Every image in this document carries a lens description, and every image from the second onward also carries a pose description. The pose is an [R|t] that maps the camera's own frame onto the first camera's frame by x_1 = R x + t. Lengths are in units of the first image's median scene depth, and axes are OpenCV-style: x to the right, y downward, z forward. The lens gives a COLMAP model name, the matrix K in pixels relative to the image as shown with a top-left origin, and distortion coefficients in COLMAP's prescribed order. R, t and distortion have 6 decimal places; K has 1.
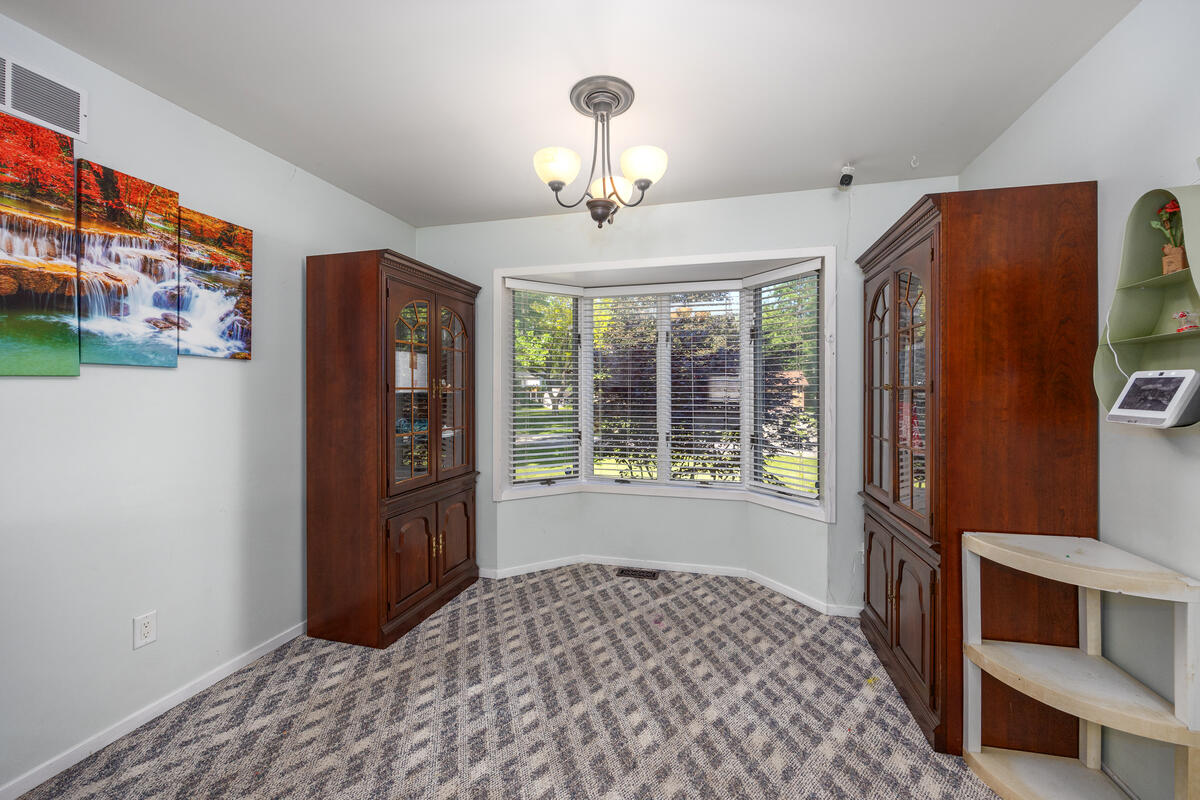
lens RADIAL K [[487.3, 0, 602.3], [0, 487.3, 393.8], [0, 0, 1]] dist [0.000339, -0.000096]
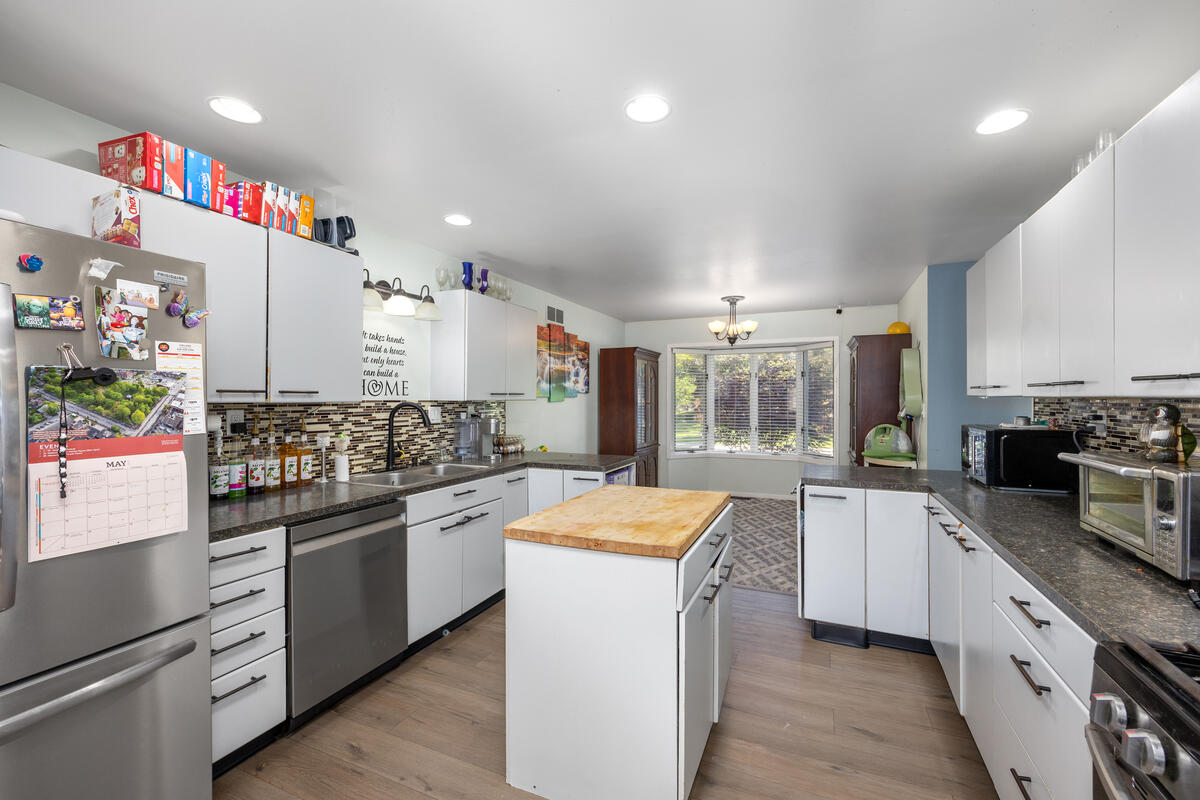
lens RADIAL K [[487.3, 0, 596.2], [0, 487.3, 405.9], [0, 0, 1]] dist [0.000339, -0.000096]
pose [[0.984105, -0.000530, -0.177588, -0.251680], [0.002008, 0.999965, 0.008144, -0.024889], [0.177577, -0.008371, 0.984071, -1.715927]]
